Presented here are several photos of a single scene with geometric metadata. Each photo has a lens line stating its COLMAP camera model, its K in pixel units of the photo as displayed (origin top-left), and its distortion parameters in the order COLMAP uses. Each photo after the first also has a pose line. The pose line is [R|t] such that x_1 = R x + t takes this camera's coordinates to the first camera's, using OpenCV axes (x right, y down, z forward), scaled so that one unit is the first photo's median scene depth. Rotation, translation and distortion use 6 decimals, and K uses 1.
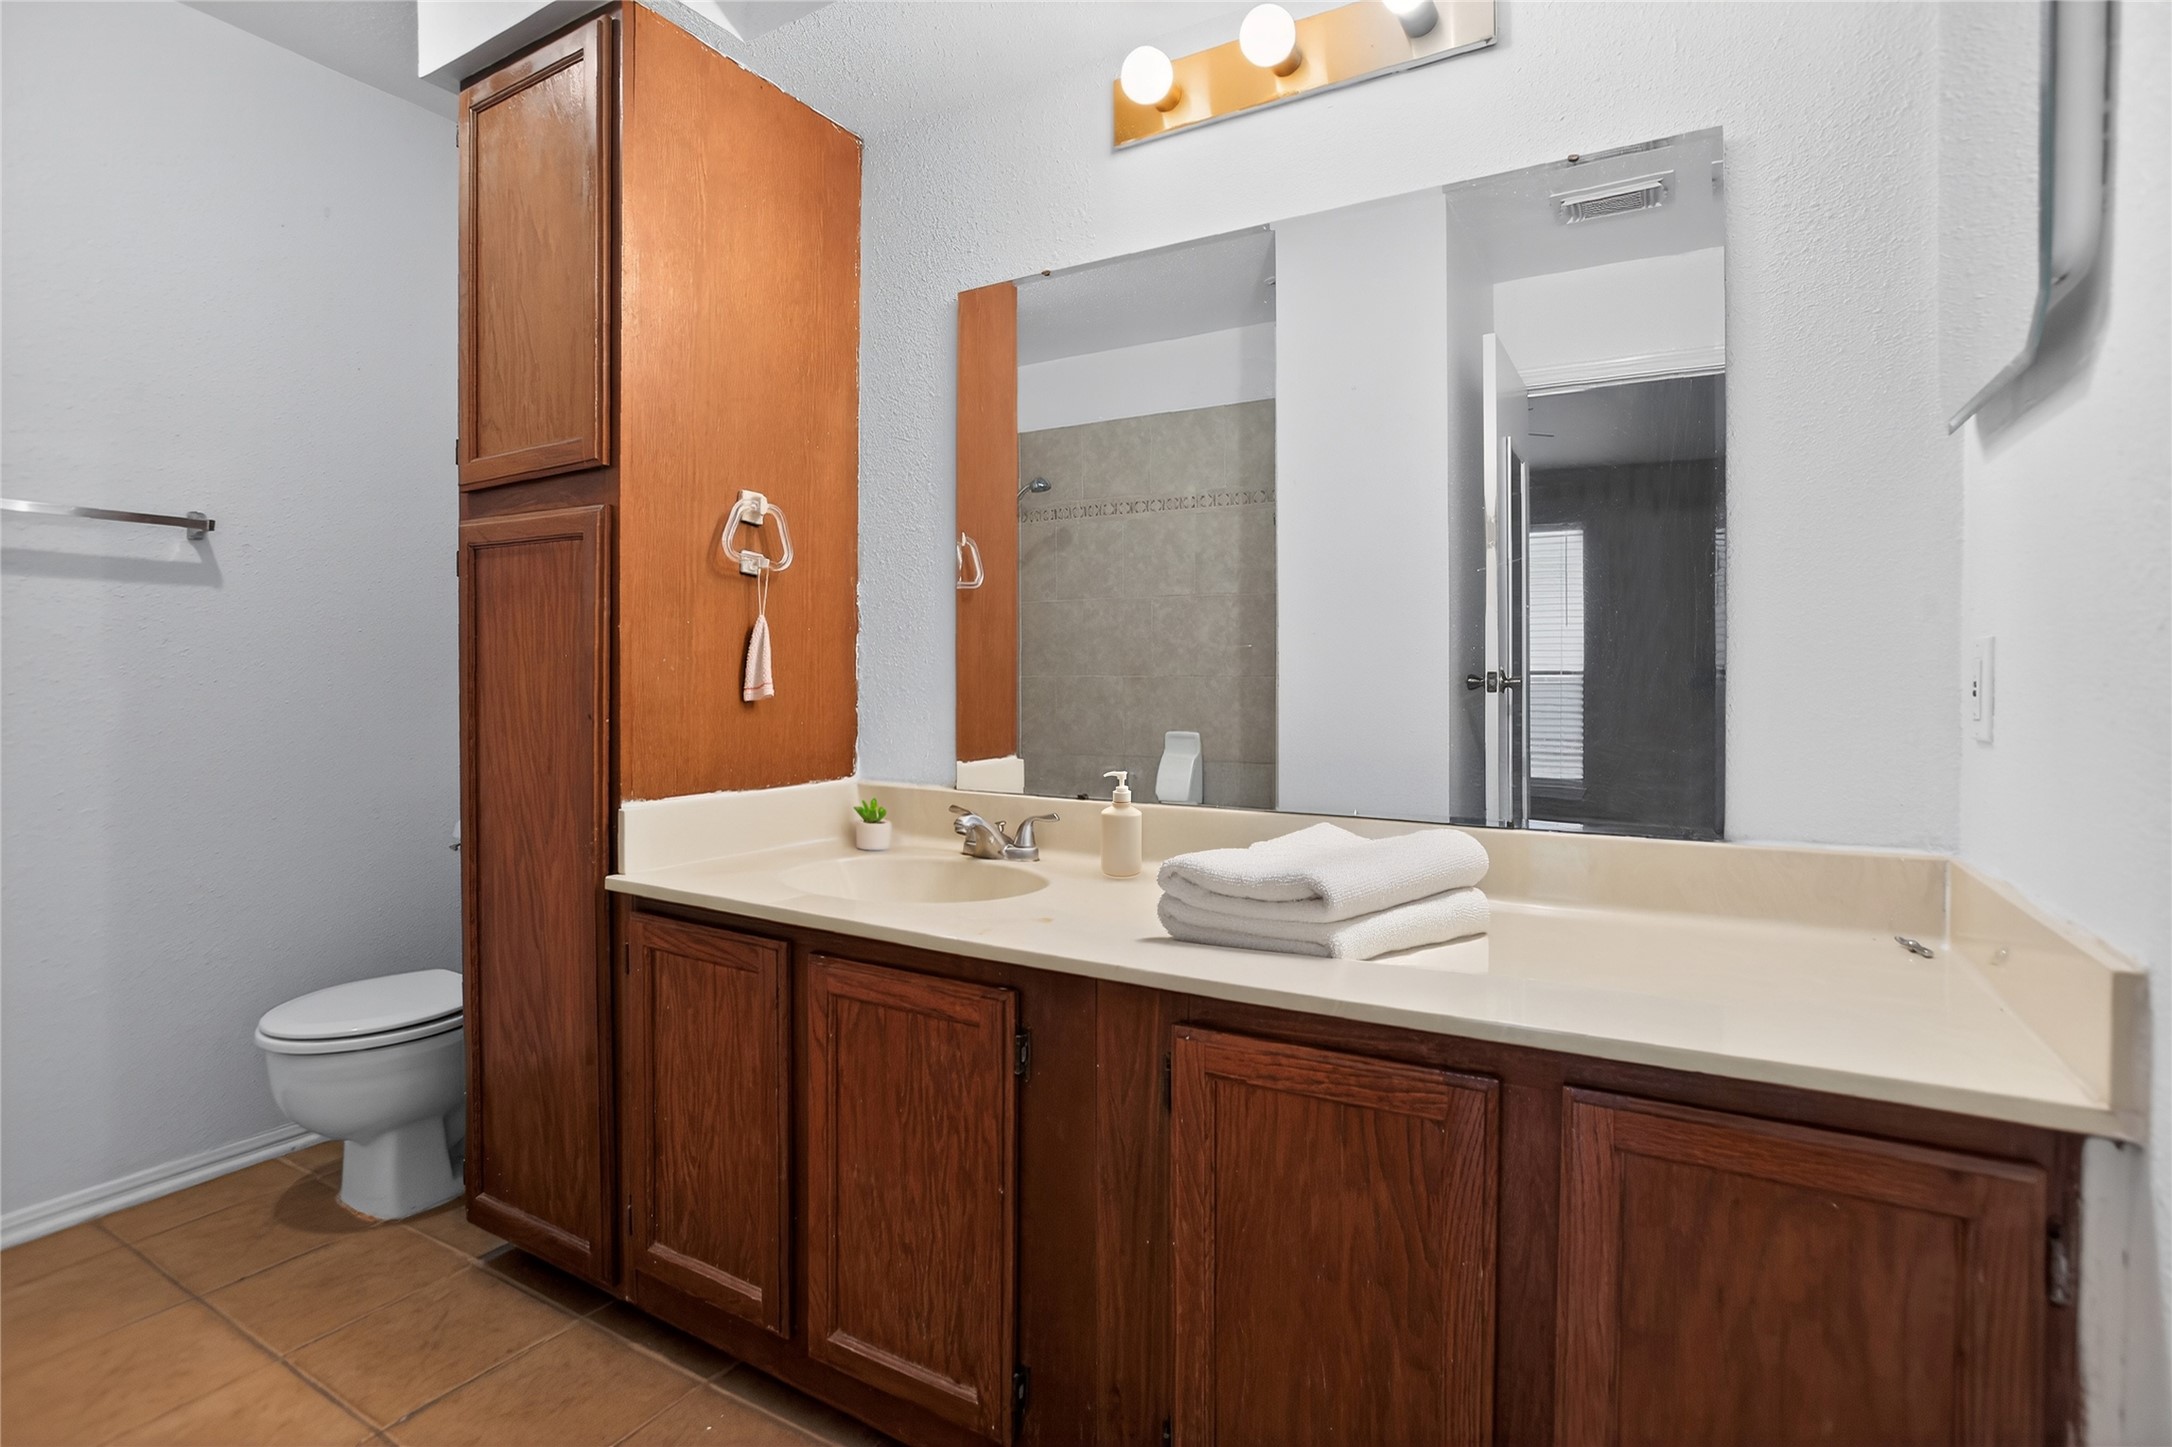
lens RADIAL K [[1084.6, 0, 1087.9], [0, 1084.6, 691.7], [0, 0, 1]] dist [-0.064894, 0.030263]
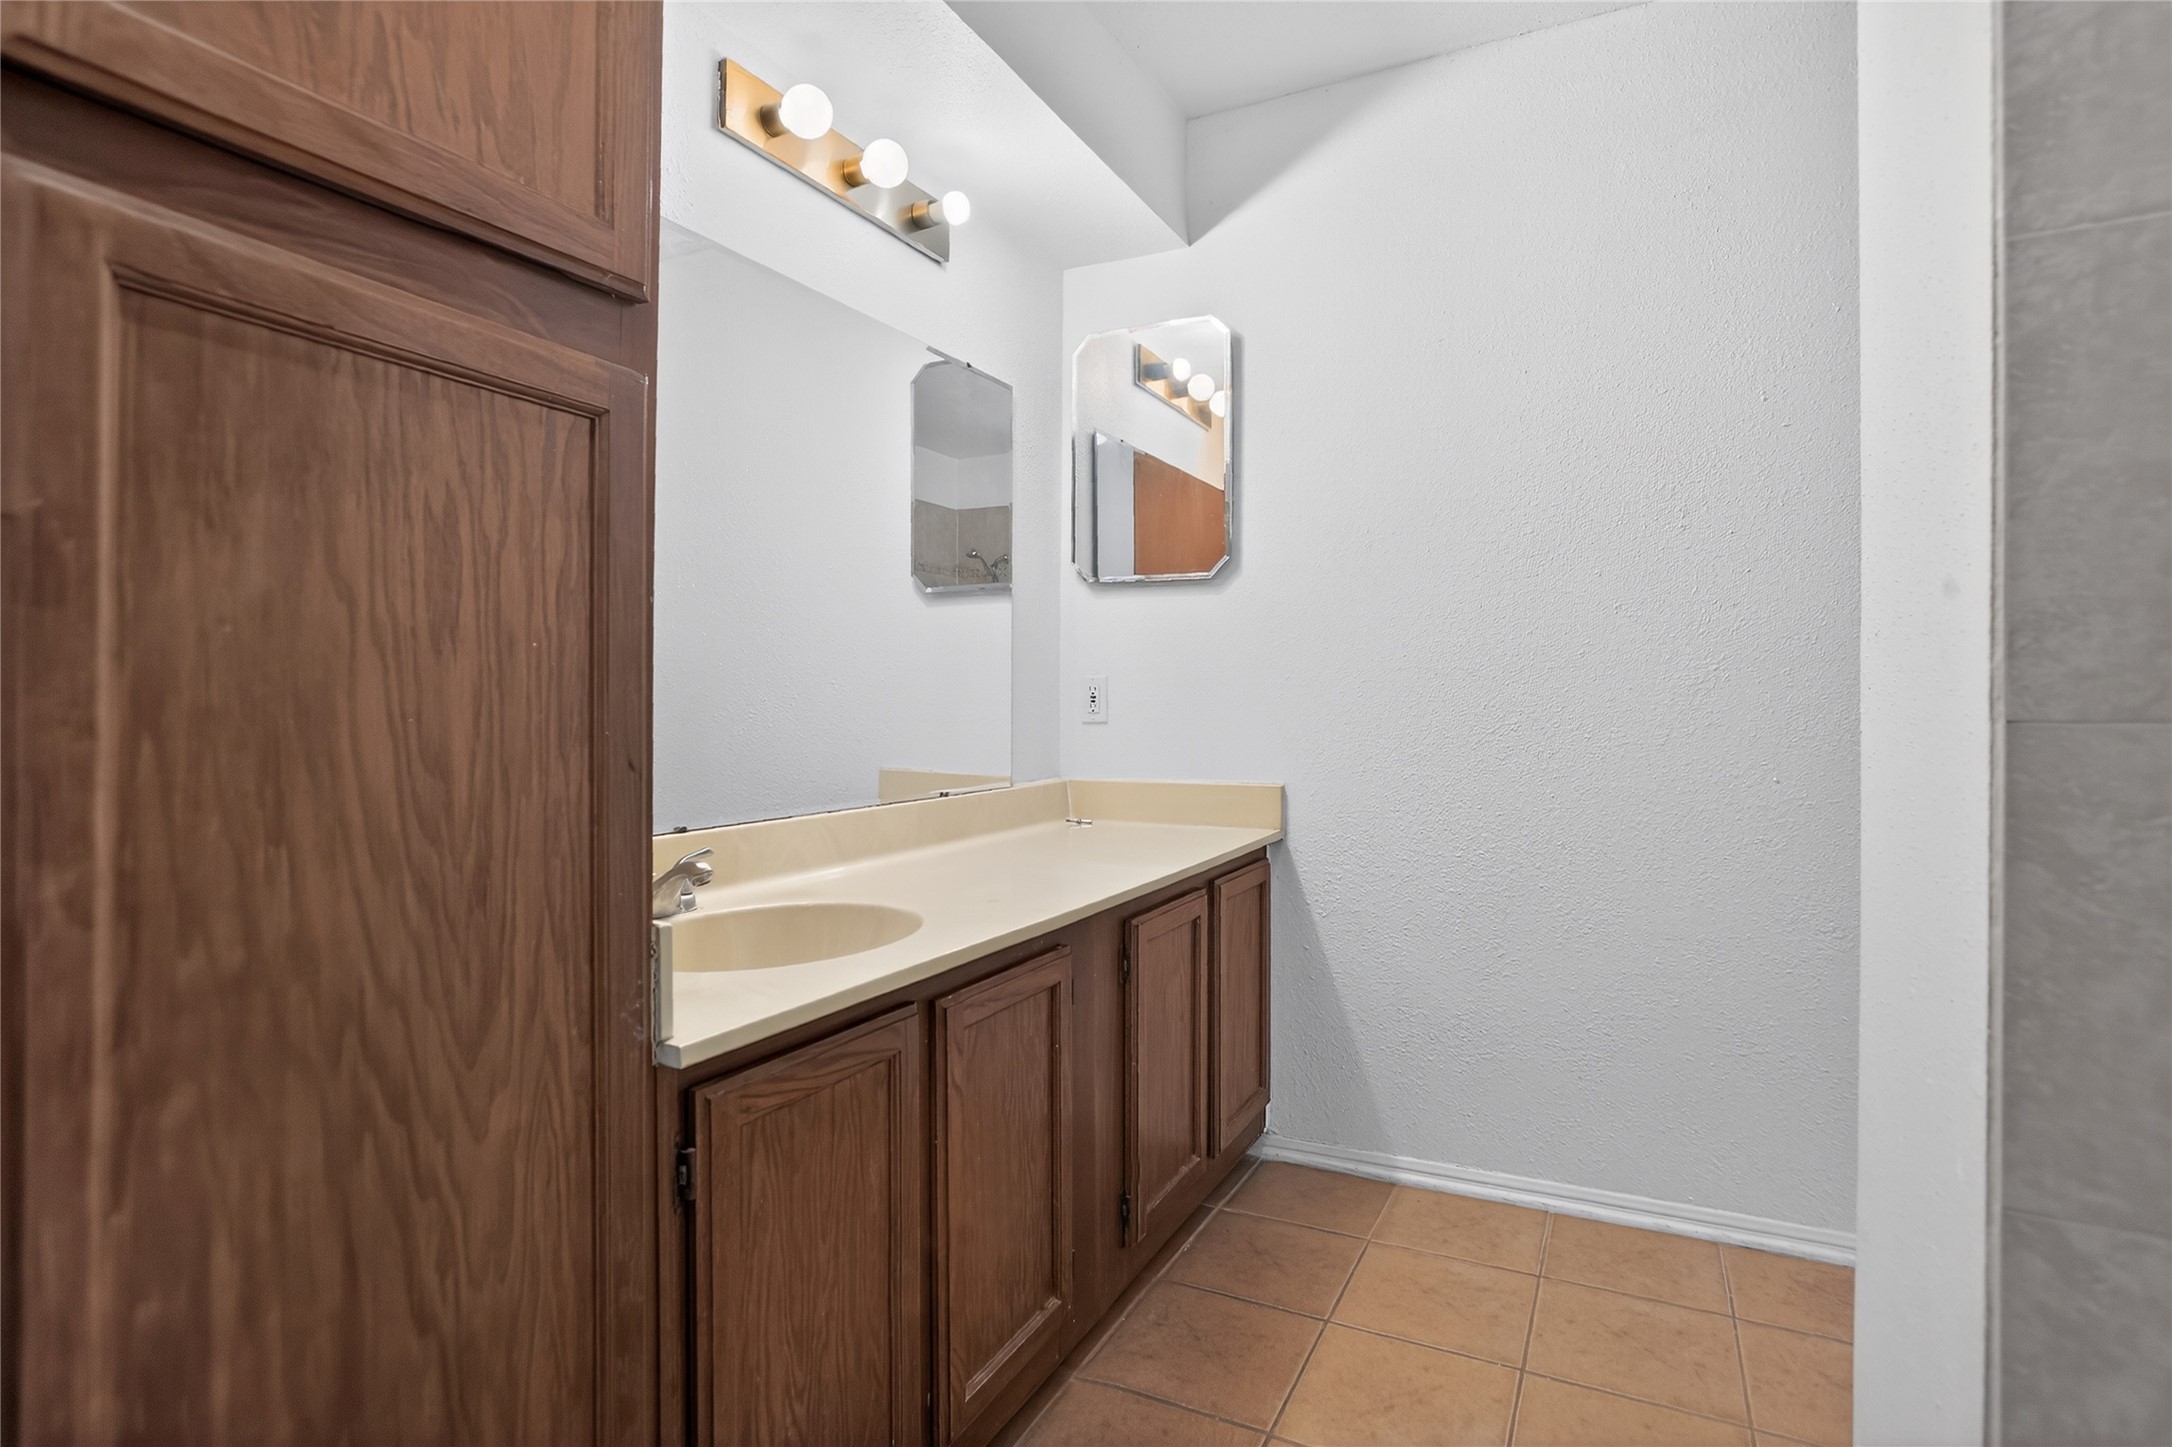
lens RADIAL K [[1084.6, 0, 1087.9], [0, 1084.6, 691.7], [0, 0, 1]] dist [-0.064894, 0.030263]
pose [[-0.068962, 0.000220, 0.997619, -1.025897], [0.009575, 0.999954, 0.000442, -0.011187], [-0.997573, 0.009583, -0.068961, 0.827113]]
